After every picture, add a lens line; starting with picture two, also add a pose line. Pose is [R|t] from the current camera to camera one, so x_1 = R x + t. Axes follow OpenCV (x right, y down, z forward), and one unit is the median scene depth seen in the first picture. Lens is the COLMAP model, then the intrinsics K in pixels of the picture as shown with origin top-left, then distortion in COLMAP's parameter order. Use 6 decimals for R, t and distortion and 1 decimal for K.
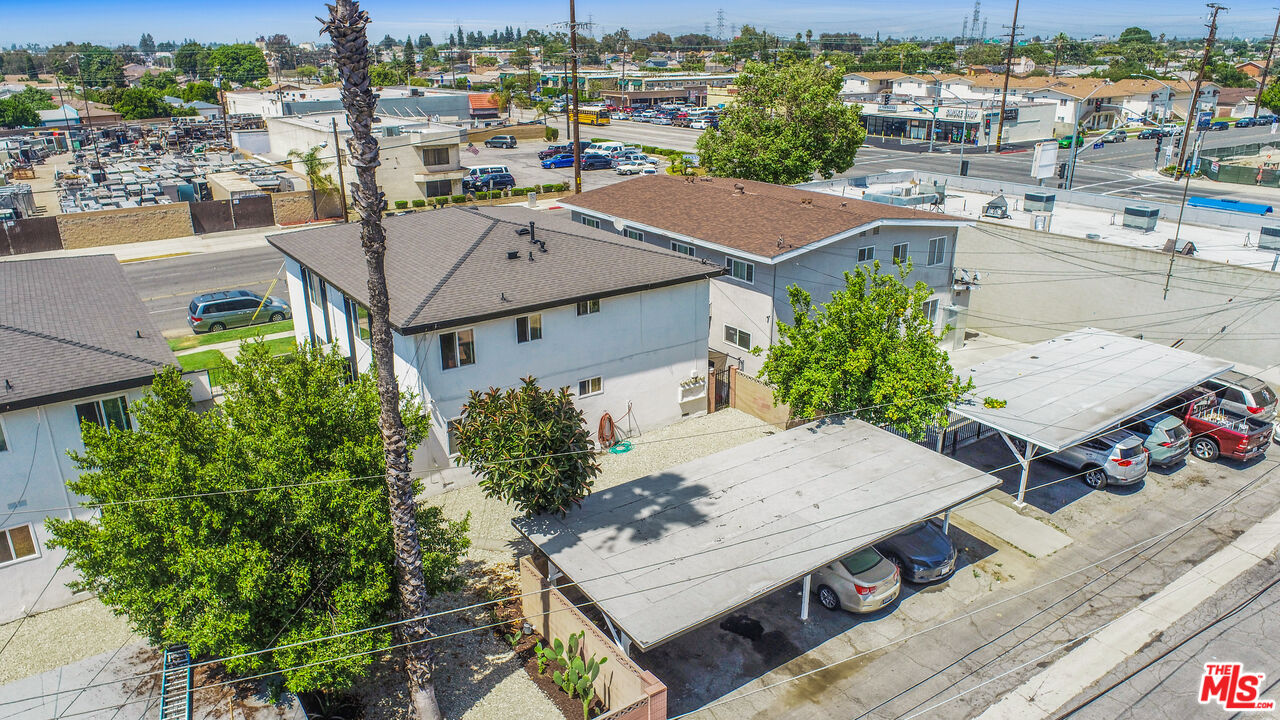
lens RADIAL K [[876.6, 0, 640.7], [0, 876.6, 362.1], [0, 0, 1]] dist [-0.009421, 0.004042]
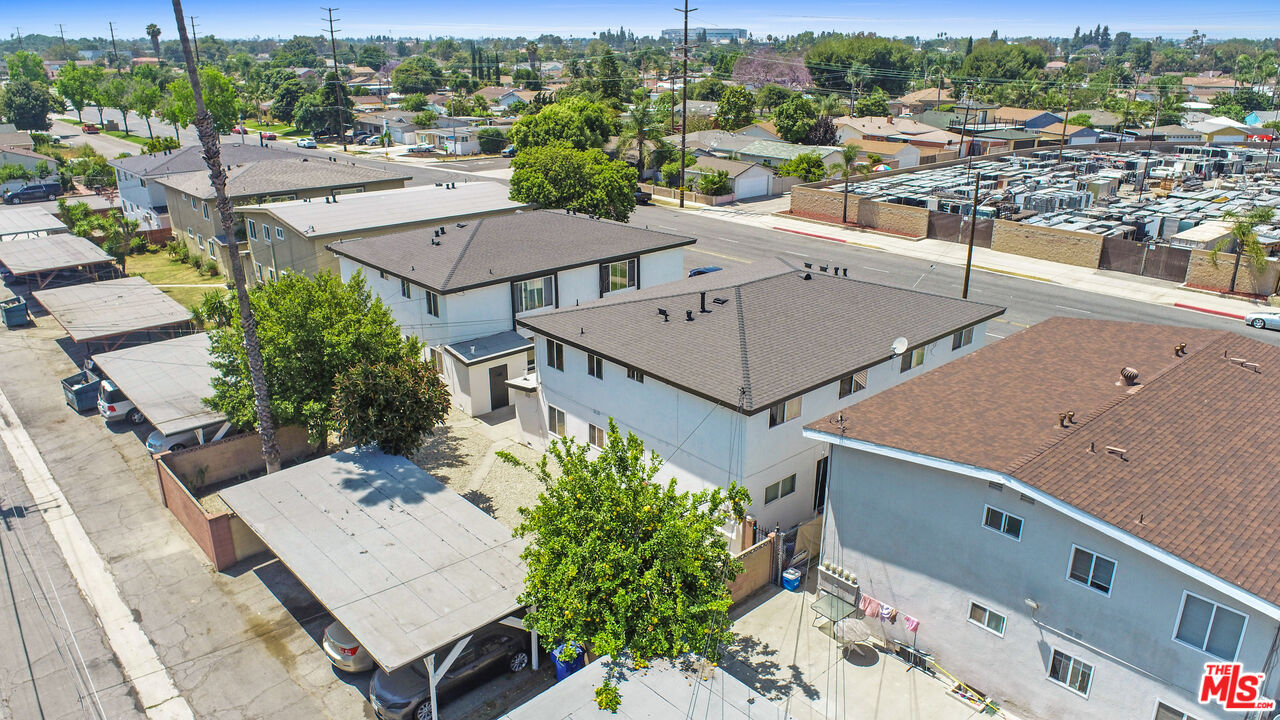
lens RADIAL K [[886.1, 0, 640.5], [0, 886.1, 361.2], [0, 0, 1]] dist [-0.007939, 0.001498]
pose [[0.125701, 0.346038, -0.929762, 0.826785], [-0.341265, 0.895083, 0.286994, -0.342985], [0.931524, 0.281220, 0.230603, 0.672009]]
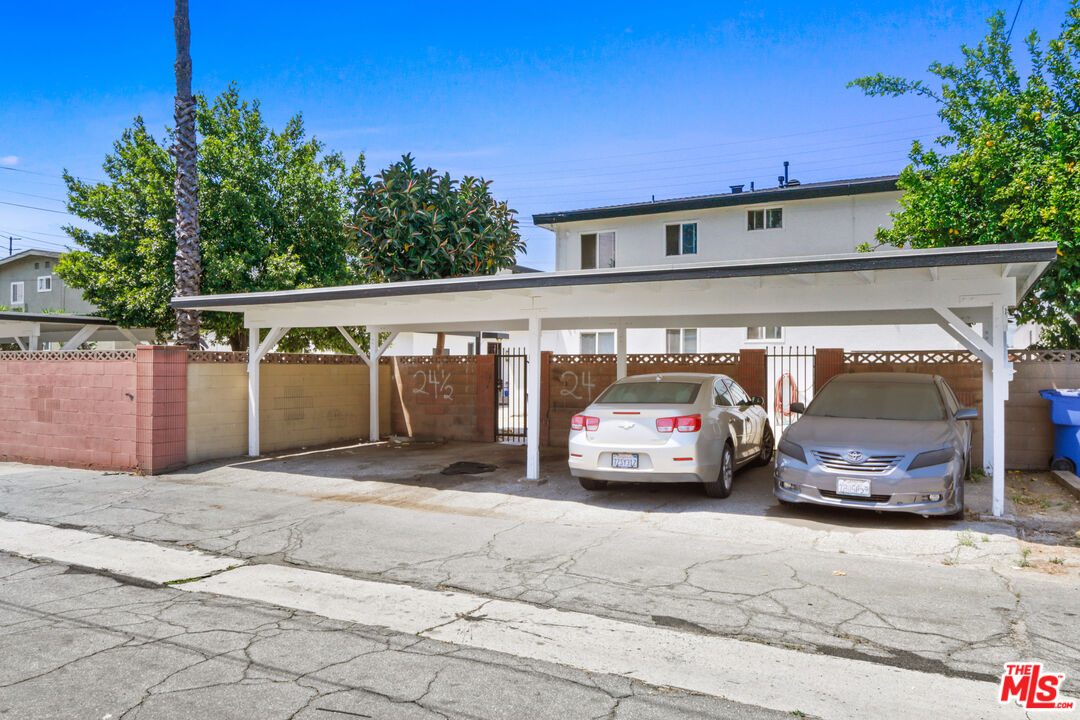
lens RADIAL K [[781.3, 0, 539.4], [0, 781.3, 363.9], [0, 0, 1]] dist [-0.005391, 0.003086]
pose [[0.447740, 0.001792, -0.894162, 0.418801], [-0.310476, 0.938091, -0.153588, 0.201080], [0.838530, 0.346383, 0.420578, 0.521073]]
